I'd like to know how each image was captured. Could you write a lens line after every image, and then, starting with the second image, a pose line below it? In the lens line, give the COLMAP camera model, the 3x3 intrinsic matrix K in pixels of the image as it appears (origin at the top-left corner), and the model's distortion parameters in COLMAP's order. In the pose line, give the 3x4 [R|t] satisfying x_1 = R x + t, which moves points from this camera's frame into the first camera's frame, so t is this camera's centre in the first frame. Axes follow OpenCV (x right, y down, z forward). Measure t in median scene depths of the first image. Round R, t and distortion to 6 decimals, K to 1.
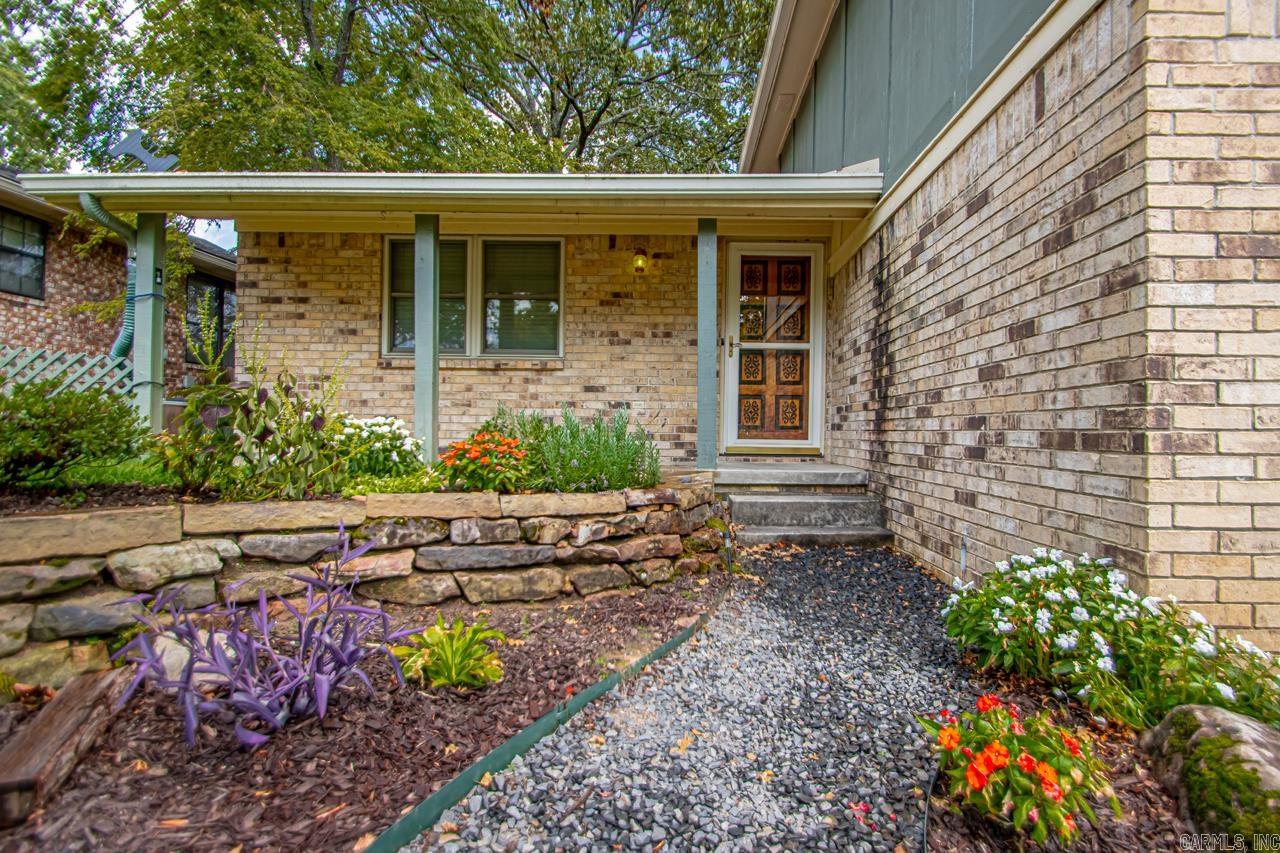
lens RADIAL K [[611.6, 0, 661.6], [0, 611.6, 432.6], [0, 0, 1]] dist [0.029457, -0.019643]
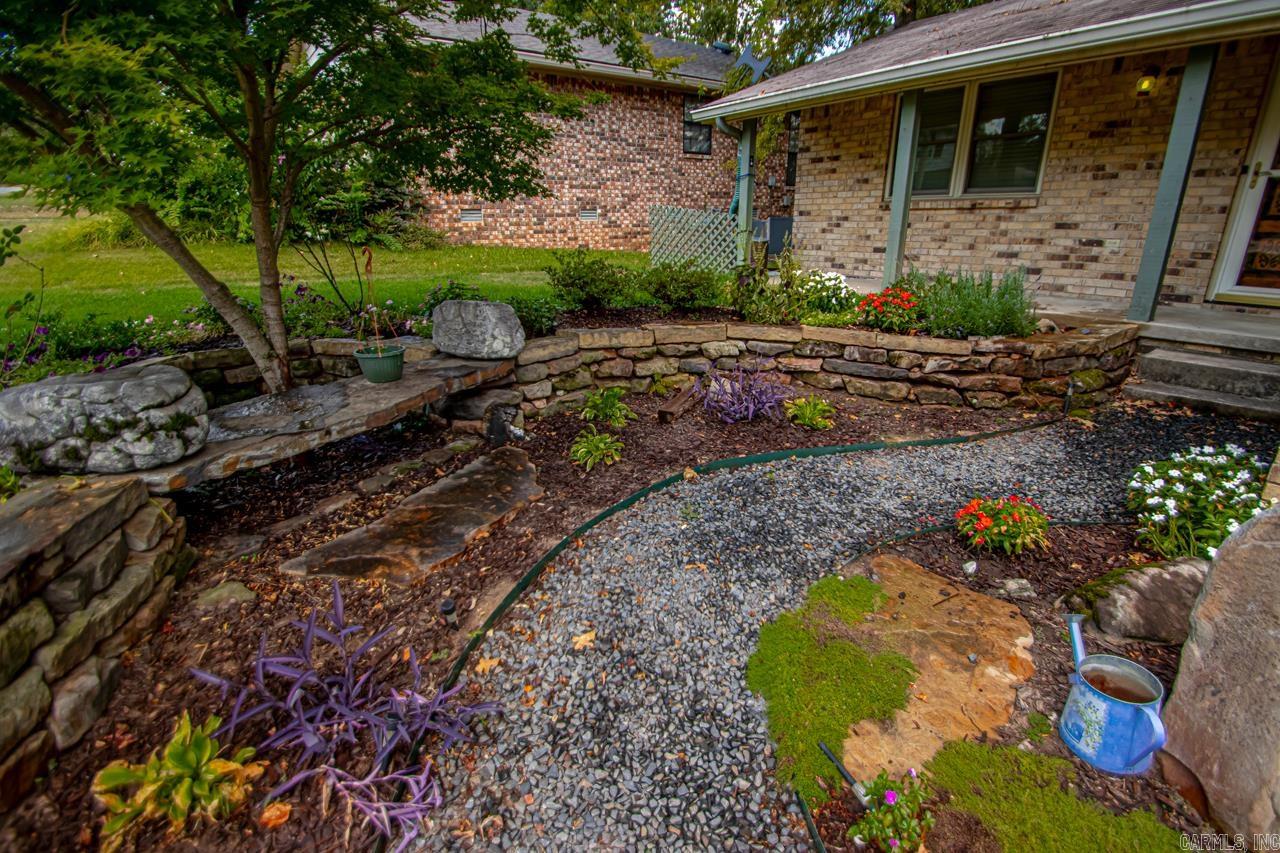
lens RADIAL K [[587.0, 0, 663.1], [0, 587.0, 422.7], [0, 0, 1]] dist [0.016204, -0.018592]
pose [[0.637206, 0.244408, -0.730913, 0.569925], [0.011255, 0.945331, 0.325919, -0.189899], [0.770611, -0.215904, 0.599619, -0.429228]]
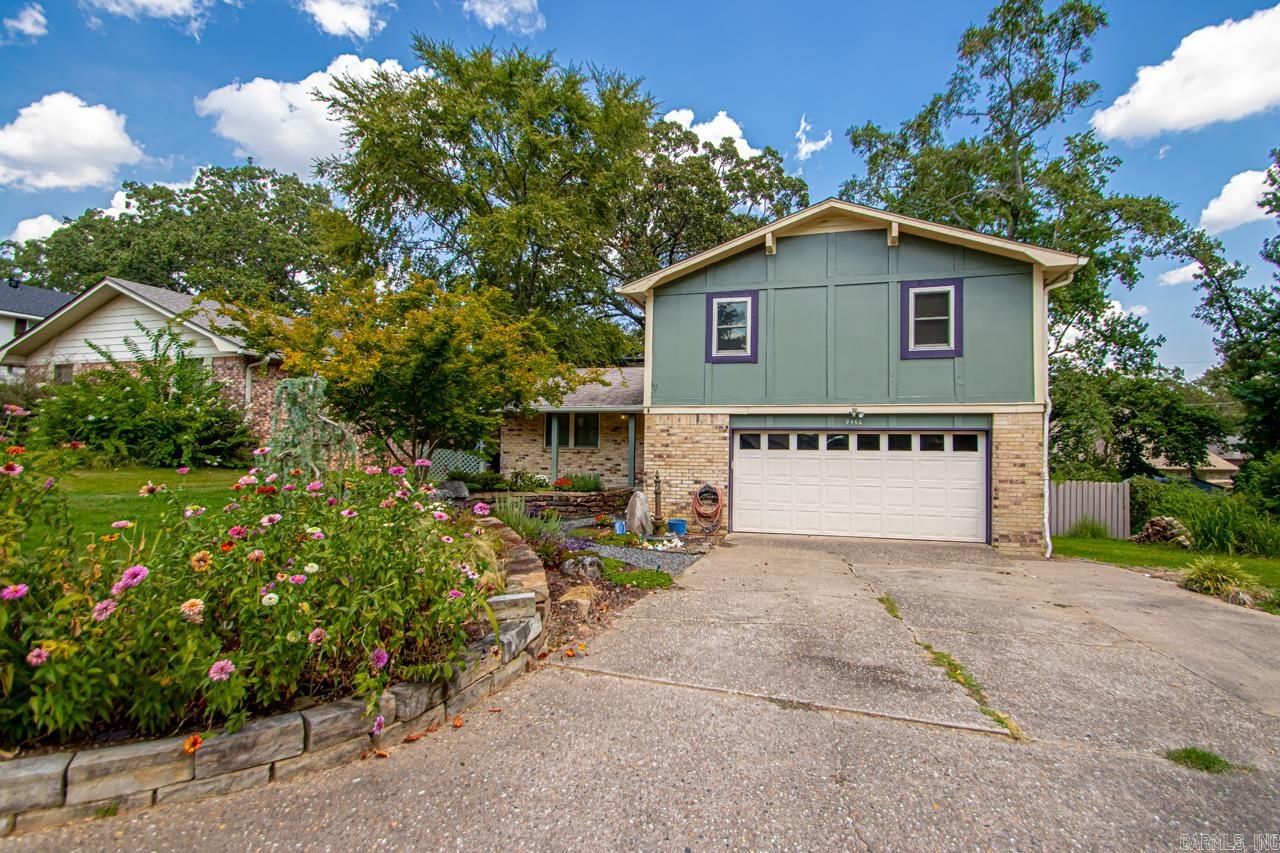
lens RADIAL K [[577.5, 0, 640.0], [0, 577.5, 426.5], [0, 0, 1]] dist [0.032152, -0.024814]
pose [[0.963075, -0.008500, -0.269100, 1.677388], [-0.002163, 0.999225, -0.039305, -0.257071], [0.269226, 0.038436, 0.962310, -3.523756]]
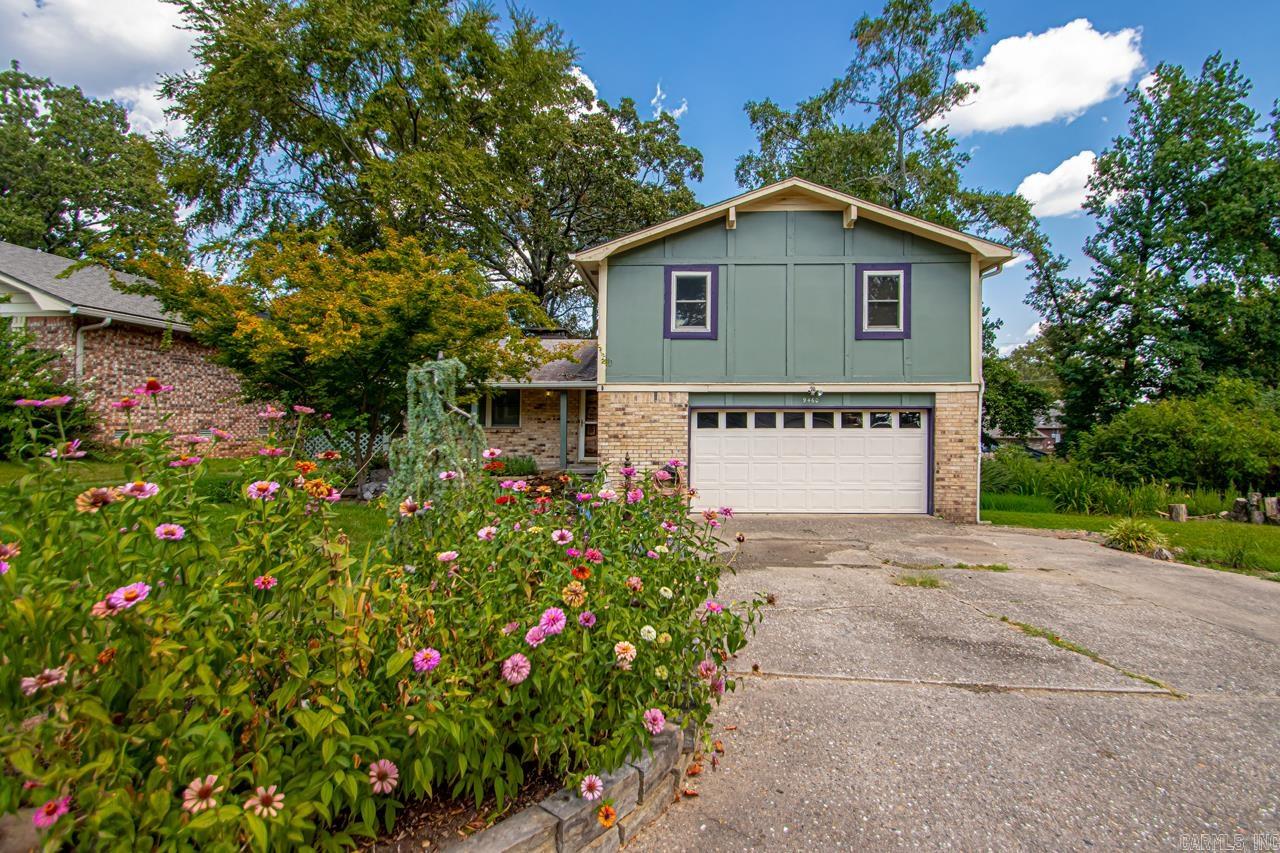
lens RADIAL K [[607.1, 0, 627.0], [0, 607.1, 415.0], [0, 0, 1]] dist [0.024070, -0.020469]
pose [[0.998703, -0.008343, -0.050217, 0.959389], [0.007703, 0.999887, -0.012930, -0.299919], [0.050320, 0.012526, 0.998655, -3.601738]]
